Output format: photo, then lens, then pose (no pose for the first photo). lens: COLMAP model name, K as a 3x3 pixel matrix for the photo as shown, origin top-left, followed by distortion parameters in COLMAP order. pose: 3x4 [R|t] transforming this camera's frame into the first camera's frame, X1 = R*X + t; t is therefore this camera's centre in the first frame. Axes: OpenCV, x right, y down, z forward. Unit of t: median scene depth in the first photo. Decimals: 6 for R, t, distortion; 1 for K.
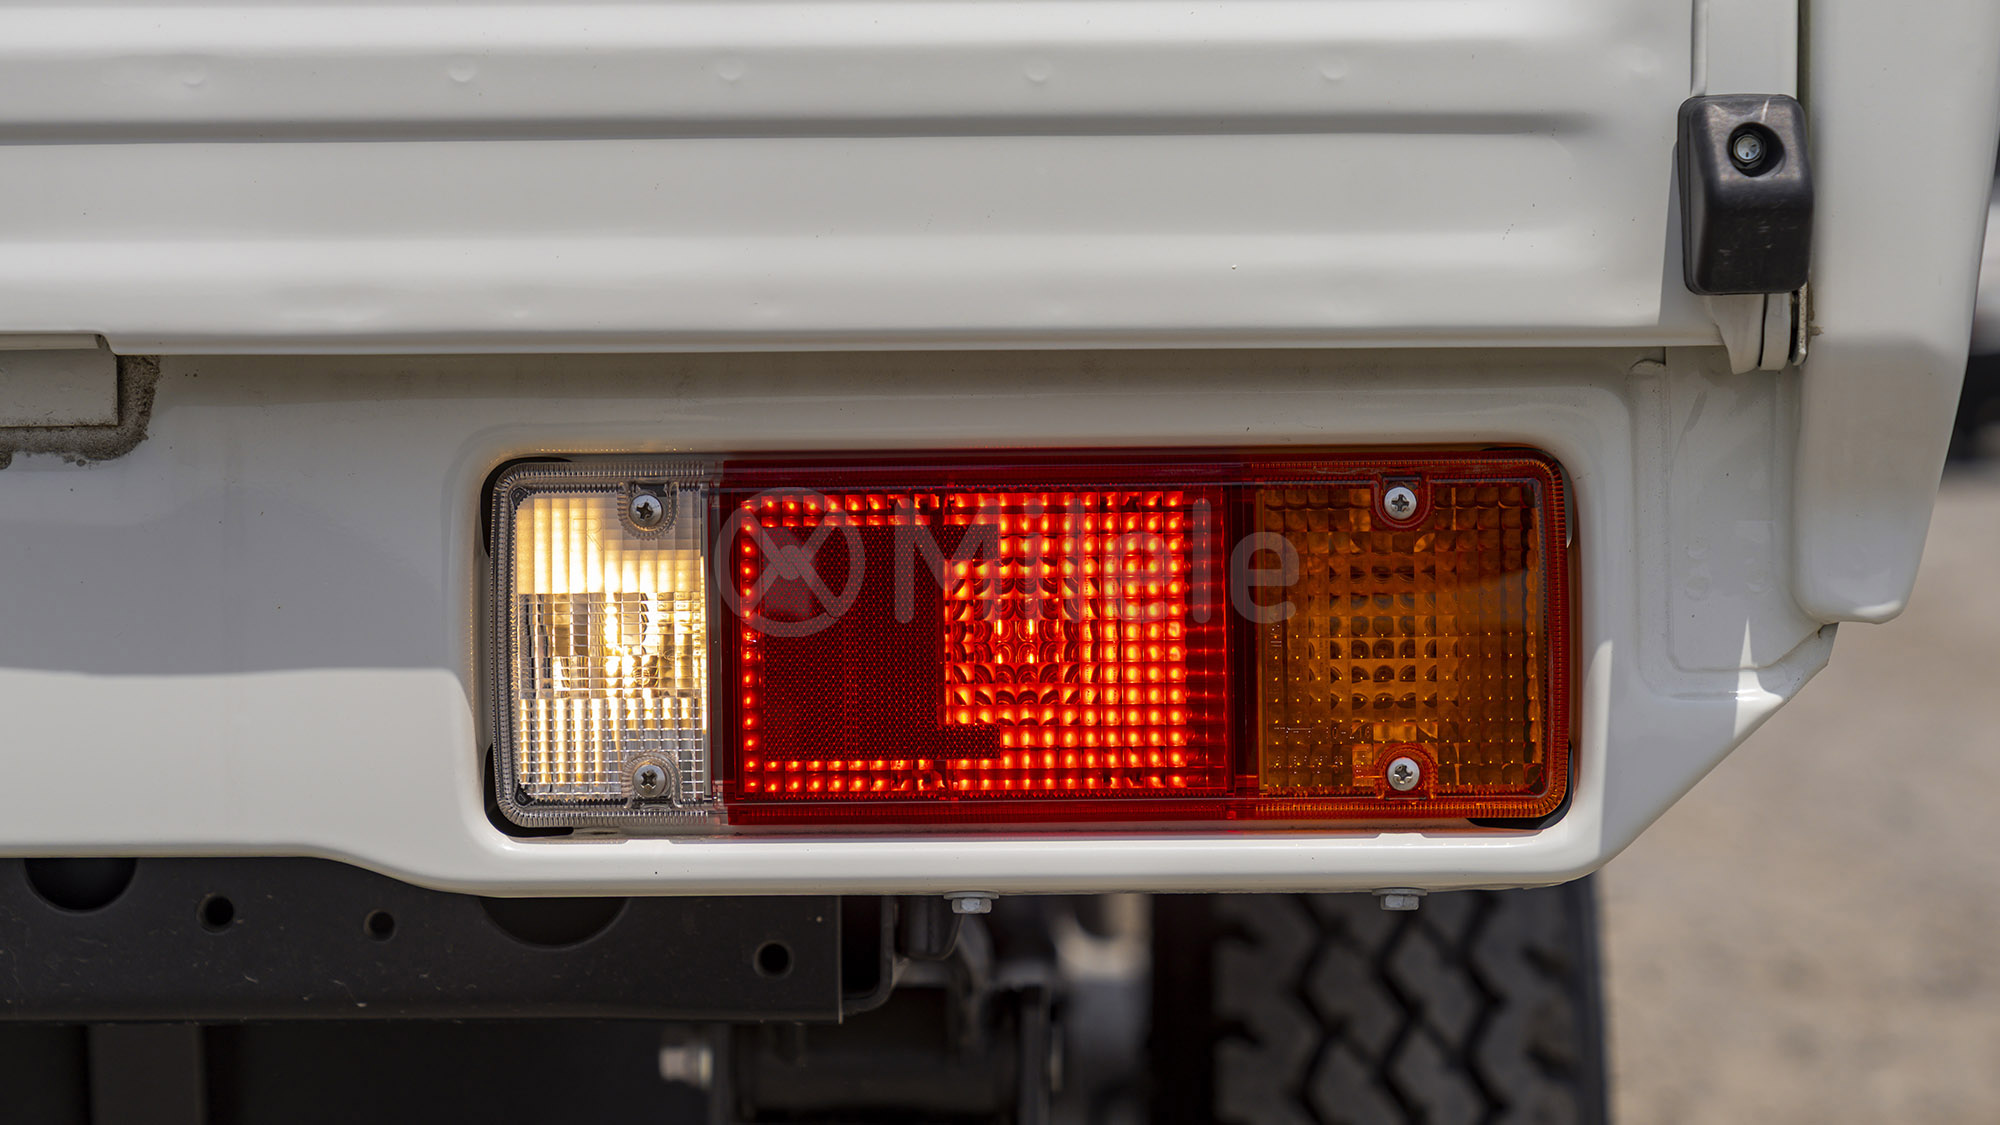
lens RADIAL K [[4842.1, 0, 1000.0], [0, 4842.1, 562.5], [0, 0, 1]] dist [-0.204468, -0.121728]
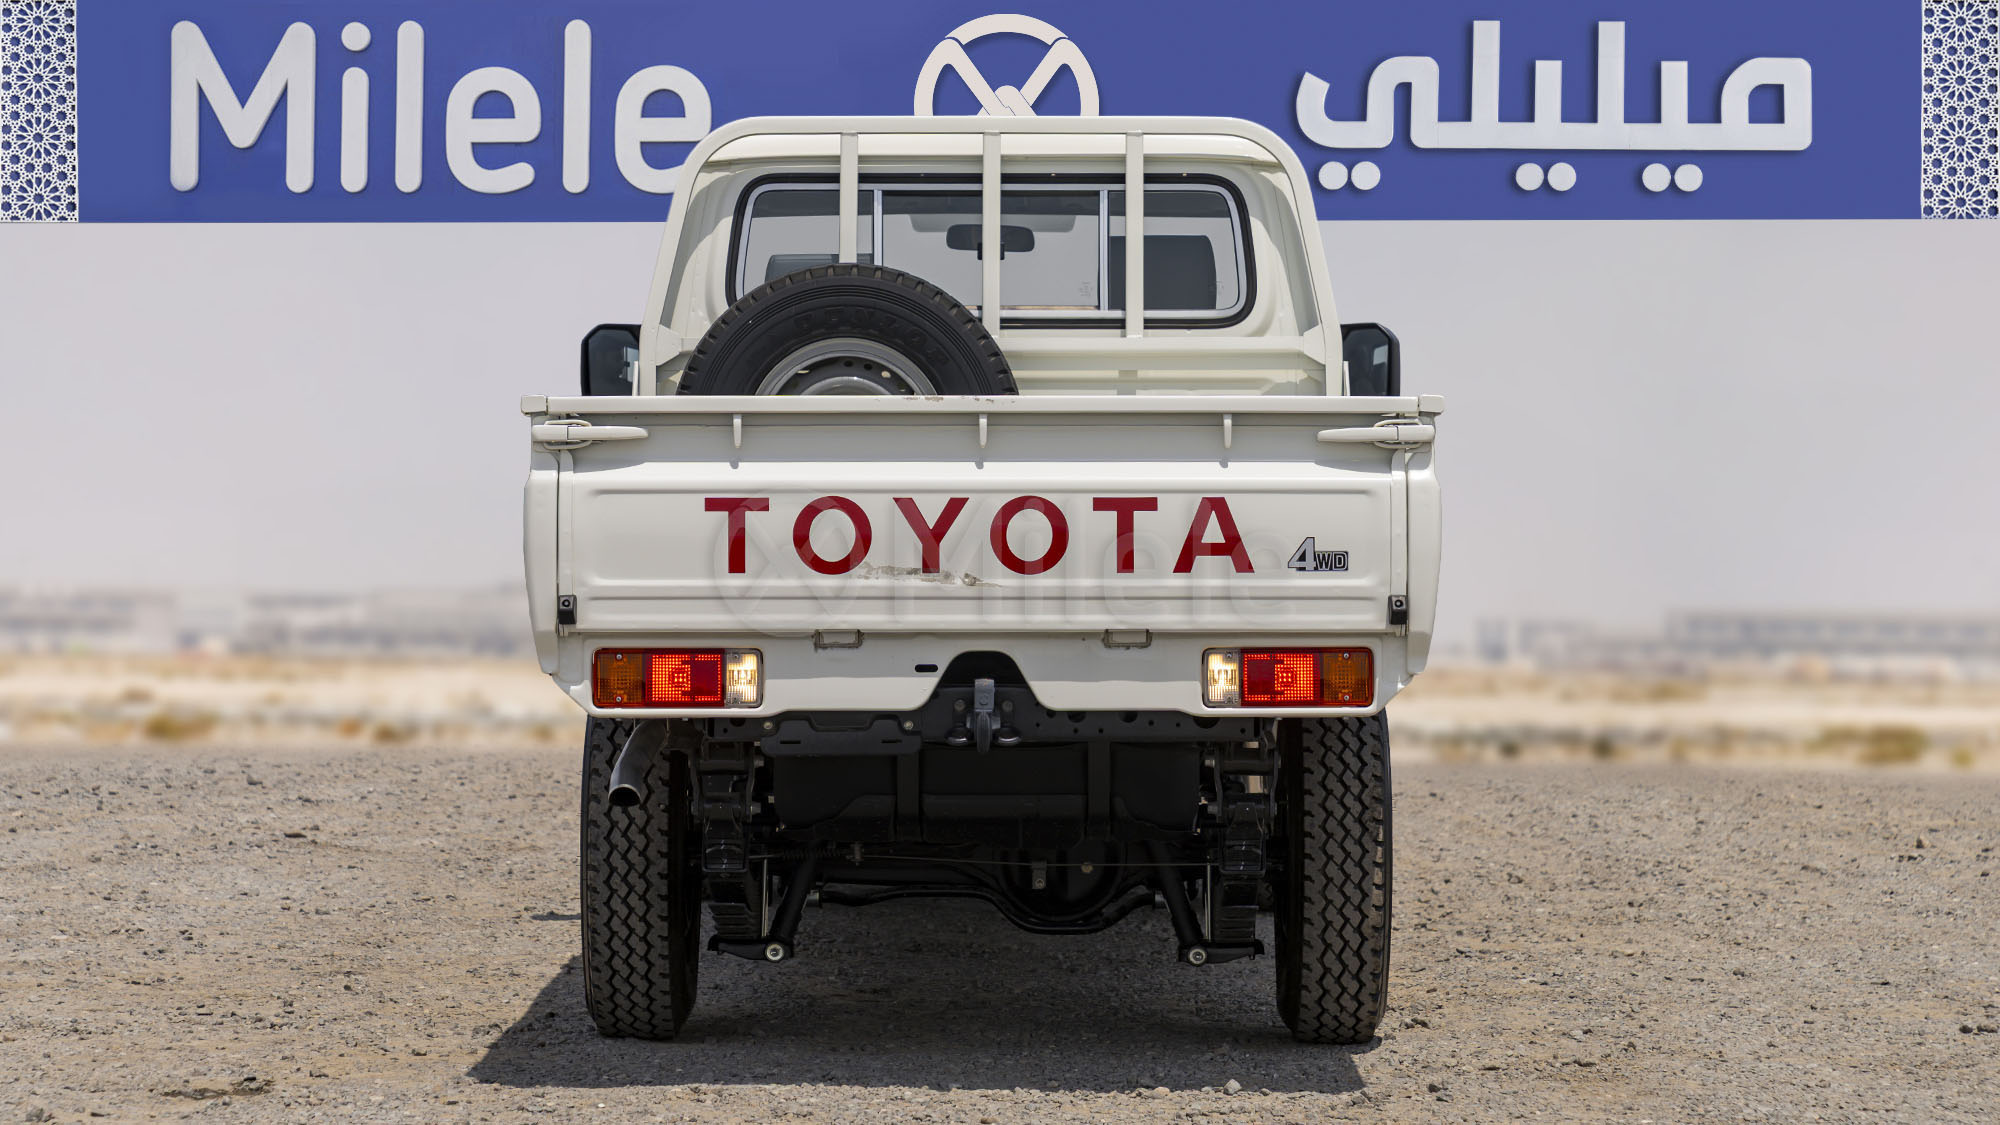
lens RADIAL K [[5026.4, 0, 1003.3], [0, 5026.4, 371.8], [0, 0, 1]] dist [-0.141830, -0.508452]
pose [[0.999845, 0.008450, 0.015477, -0.479041], [-0.007164, 0.996662, -0.081319, 0.156579], [-0.016113, 0.081196, 0.996568, -5.669334]]
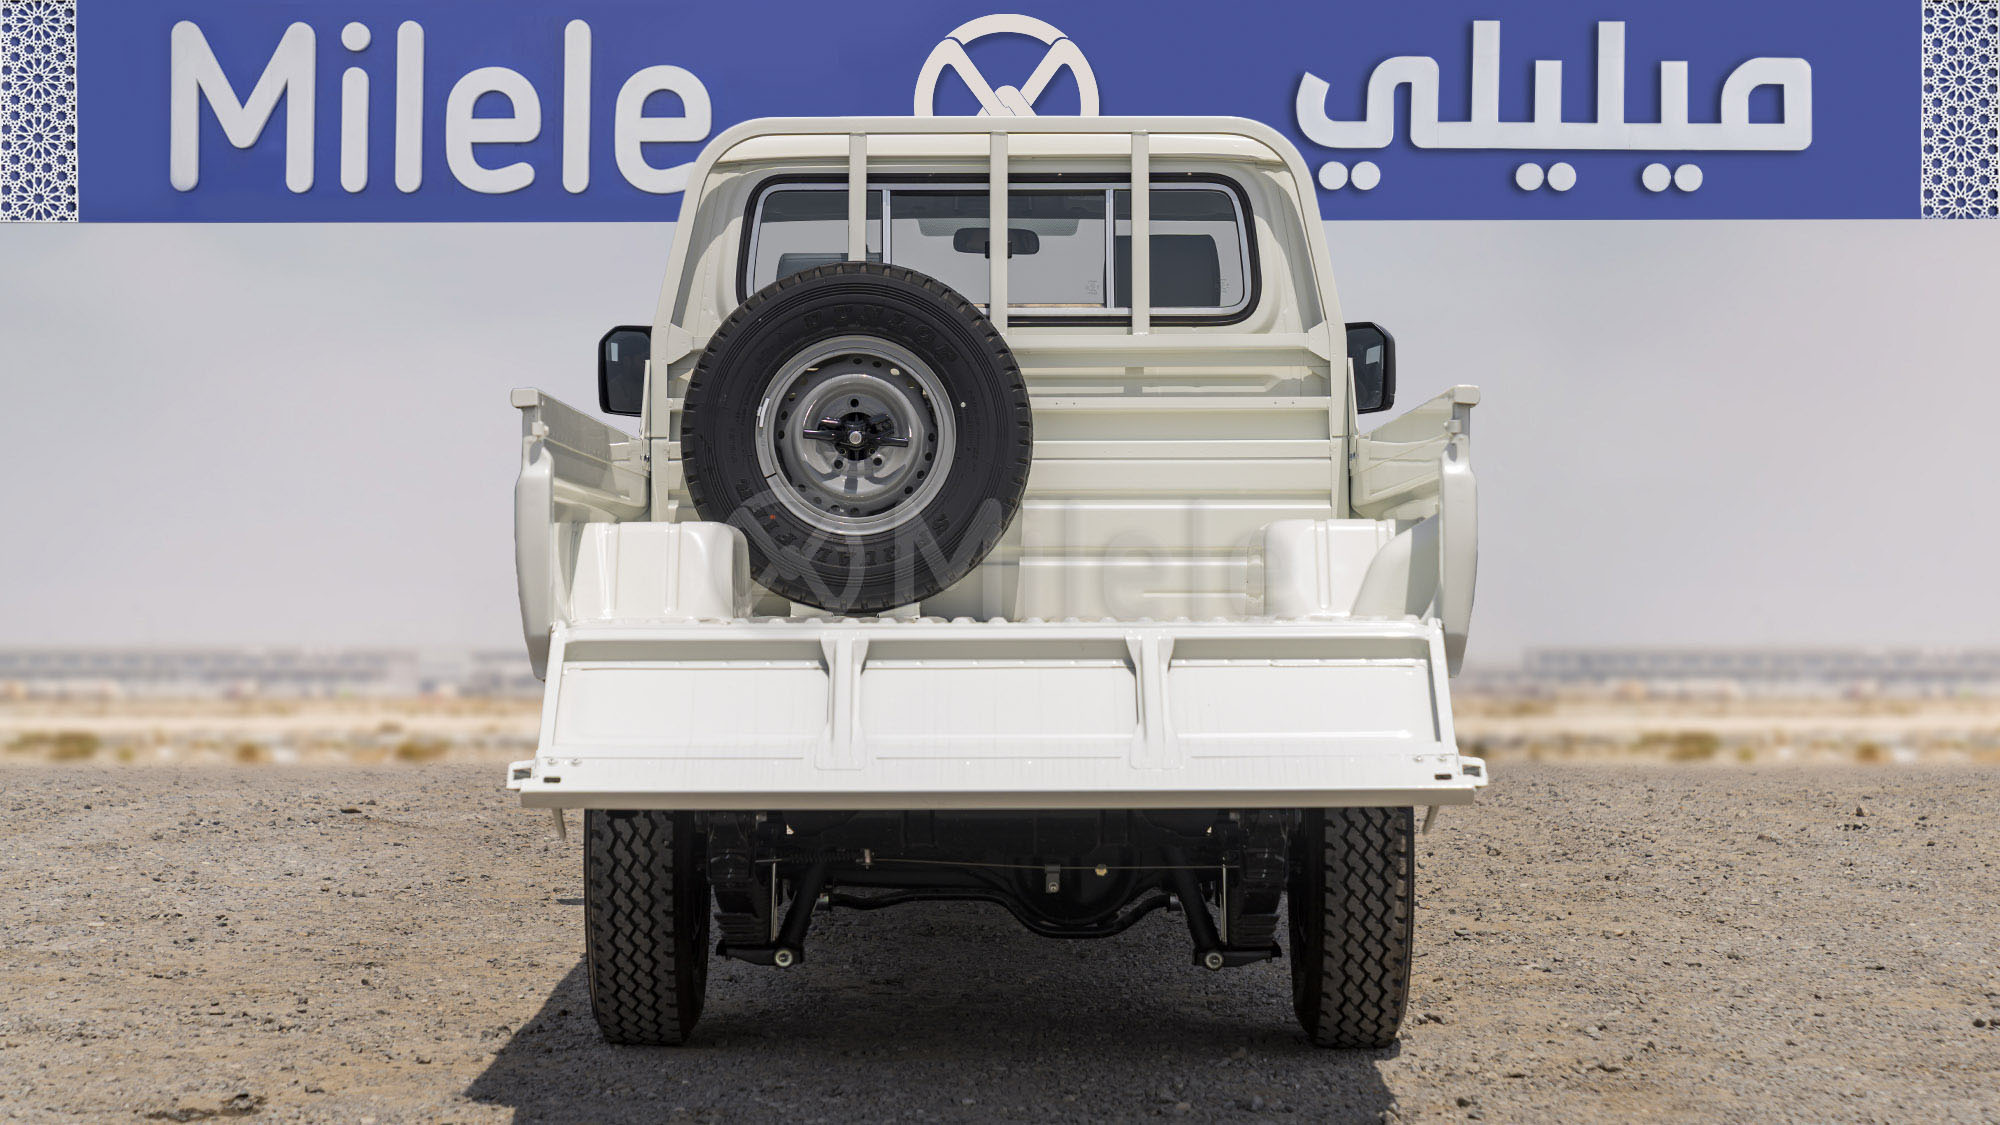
lens RADIAL K [[4269.2, 0, 1000.0], [0, 4269.2, 562.5], [0, 0, 1]] dist [-0.000783, 0.545121]
pose [[0.999877, 0.003467, 0.015290, -0.477526], [-0.002850, 0.999189, -0.040168, 0.090618], [-0.015416, 0.040119, 0.999076, -4.507048]]
